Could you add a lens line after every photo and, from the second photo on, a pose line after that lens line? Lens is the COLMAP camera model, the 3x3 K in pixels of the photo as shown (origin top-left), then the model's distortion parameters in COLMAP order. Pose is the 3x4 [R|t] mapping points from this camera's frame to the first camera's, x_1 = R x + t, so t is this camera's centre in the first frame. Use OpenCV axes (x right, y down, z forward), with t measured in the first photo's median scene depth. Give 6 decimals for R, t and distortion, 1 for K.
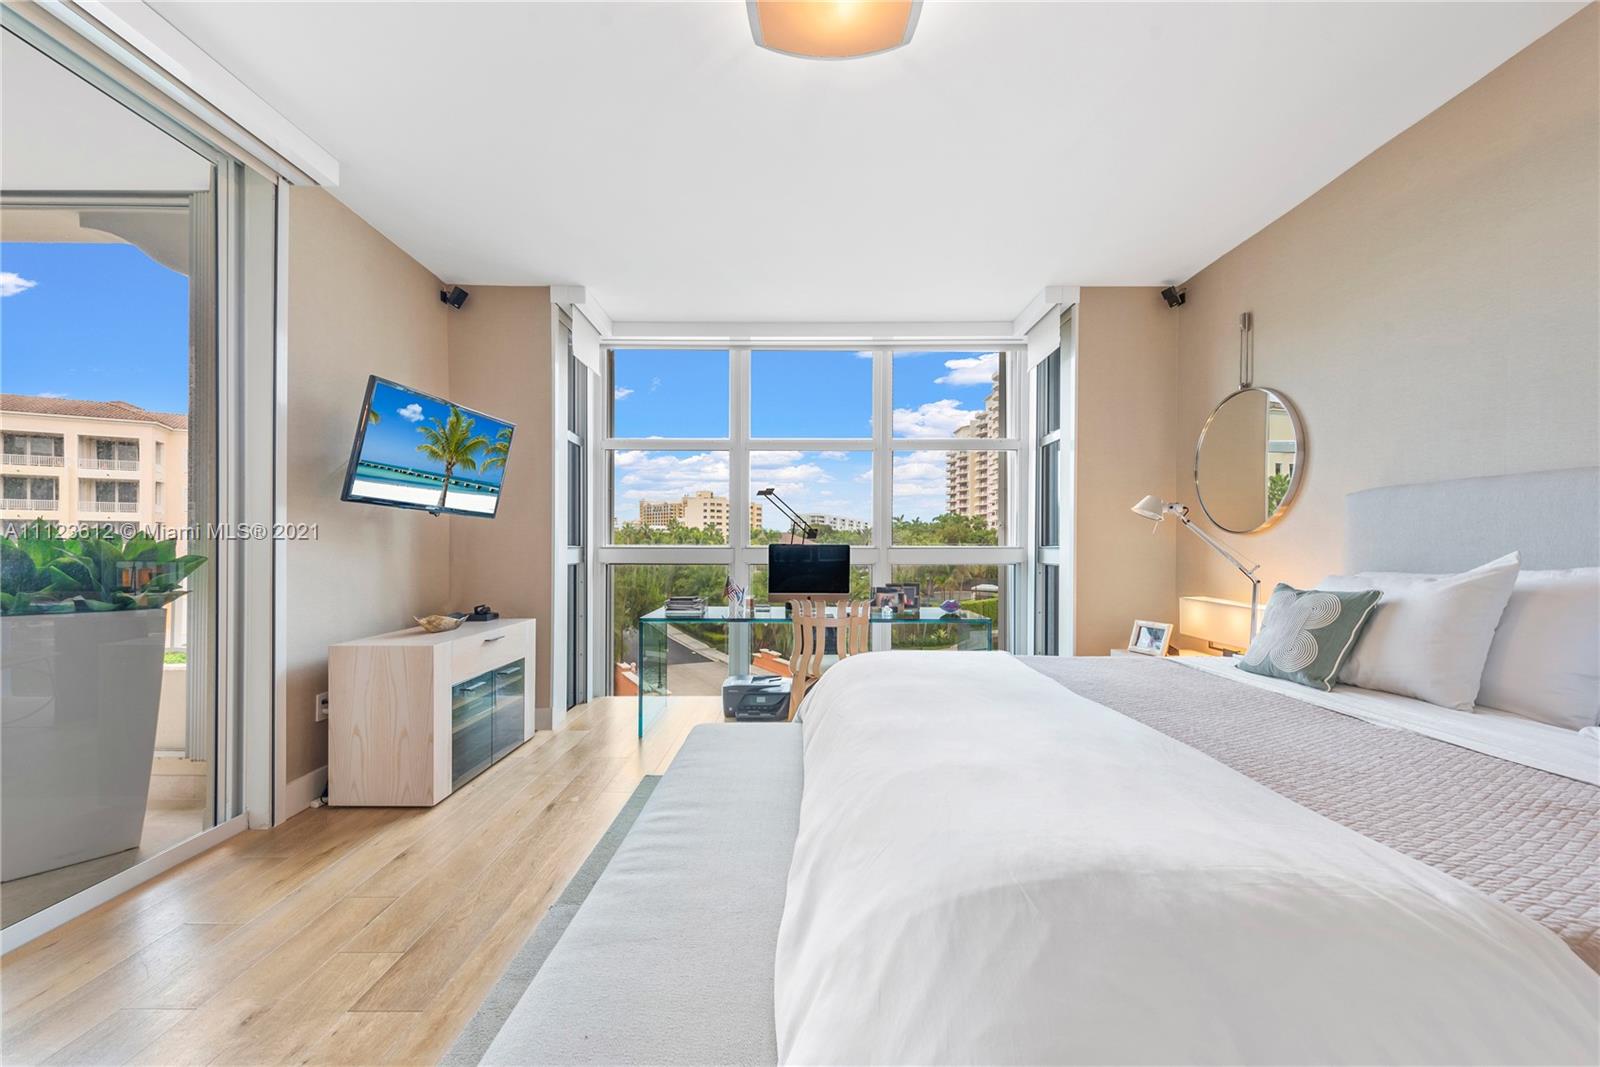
lens RADIAL K [[632.8, 0, 801.1], [0, 632.8, 540.3], [0, 0, 1]] dist [0.011349, -0.000136]
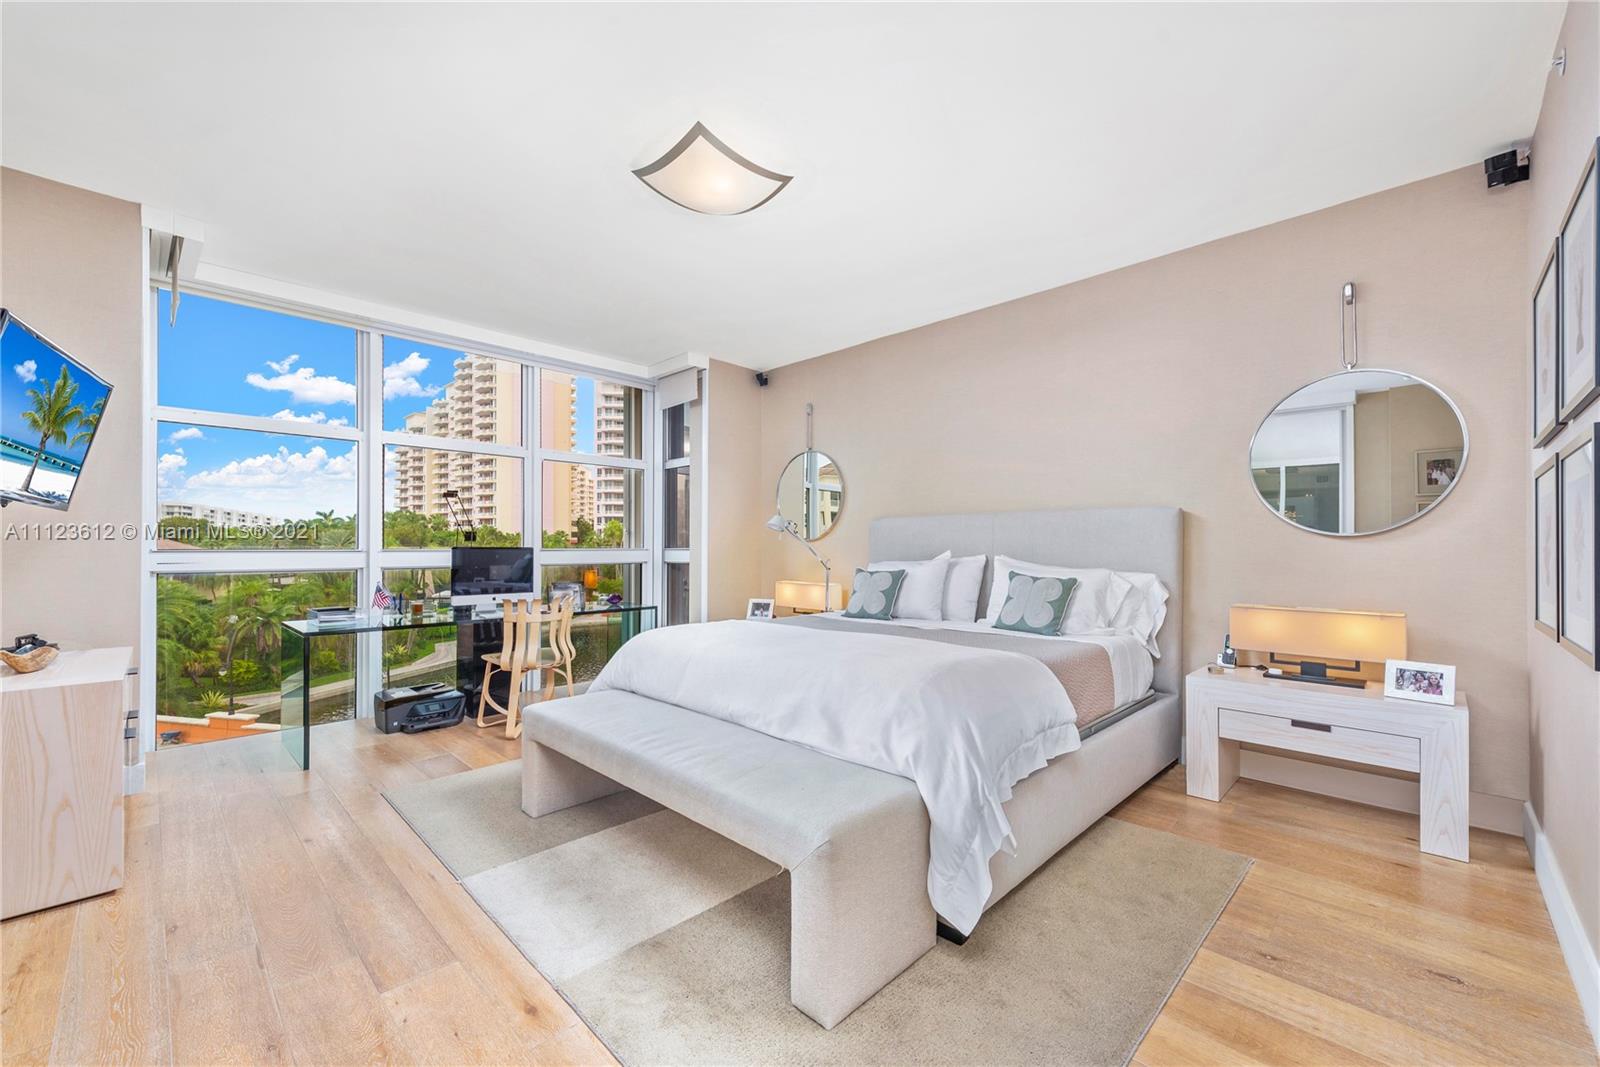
lens RADIAL K [[632.8, 0, 805.8], [0, 632.8, 538.9], [0, 0, 1]] dist [0.011349, -0.000136]
pose [[0.695581, 0.009455, 0.718386, -0.418170], [-0.005259, 0.999954, -0.008069, -0.001056], [-0.718429, 0.001835, 0.695598, -0.098052]]
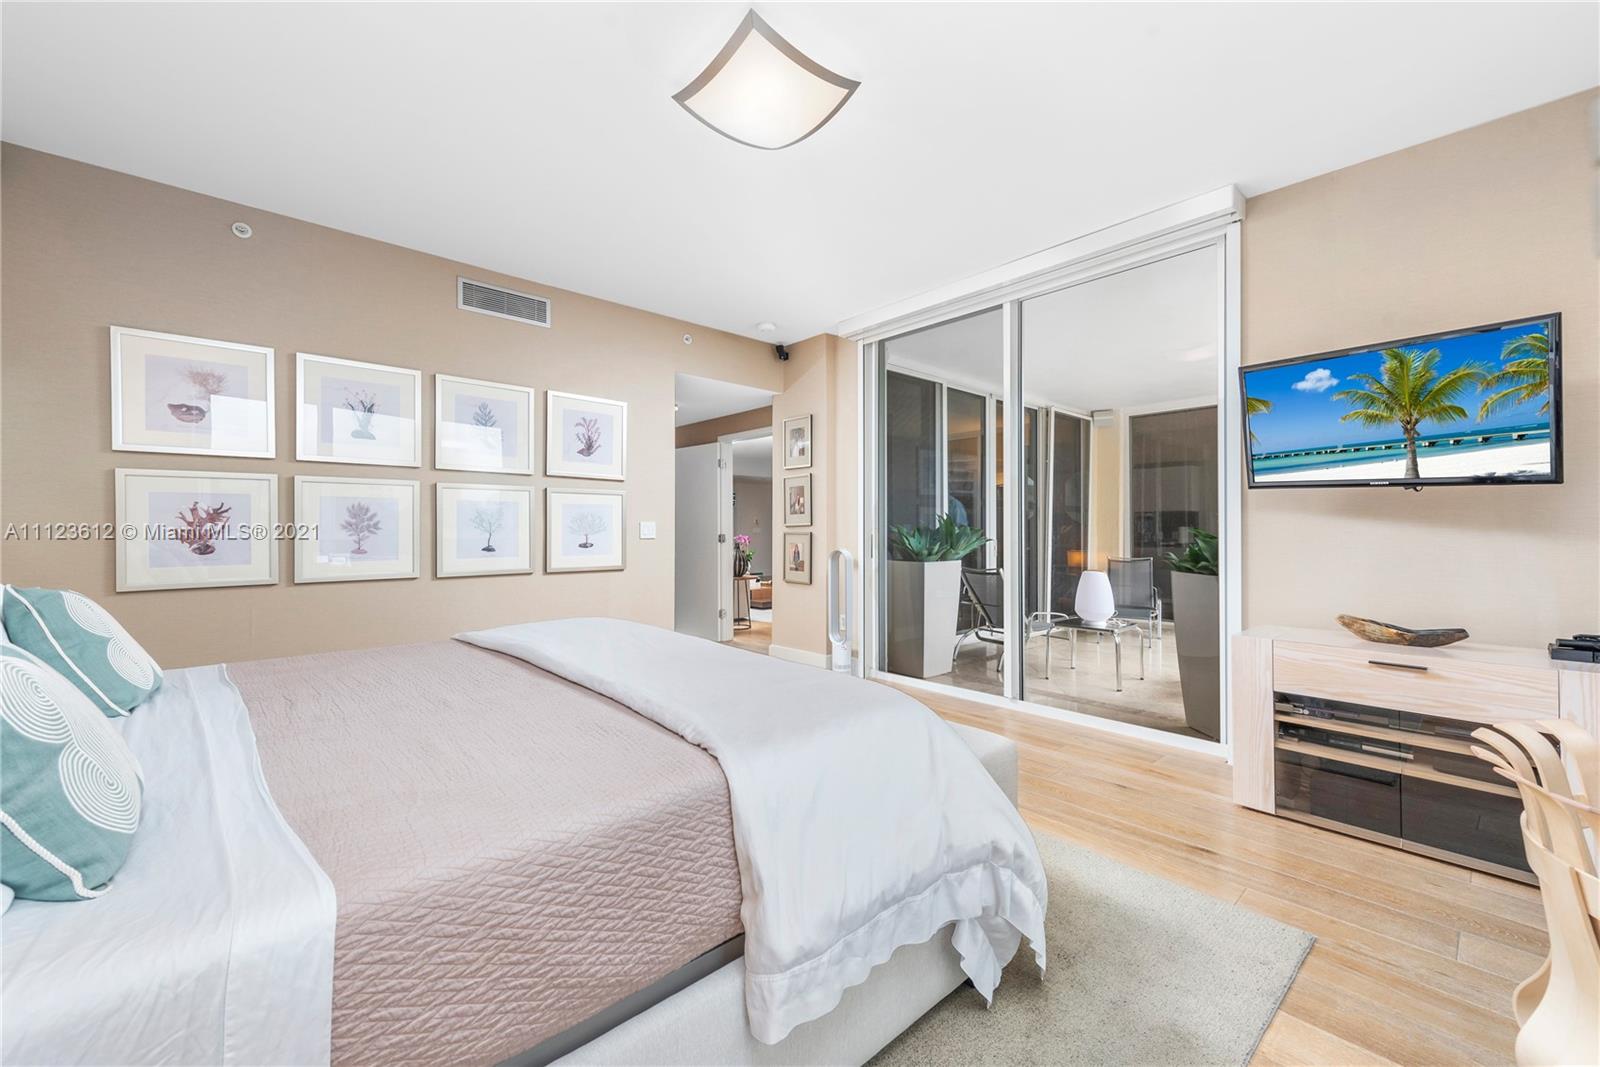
lens RADIAL K [[632.8, 0, 799.1], [0, 632.8, 534.9], [0, 0, 1]] dist [0.011349, -0.000136]
pose [[-0.736001, 0.005488, -0.676958, 0.411263], [0.001883, 0.999980, 0.006060, 0.003218], [0.676978, 0.003185, -0.735997, 0.935042]]
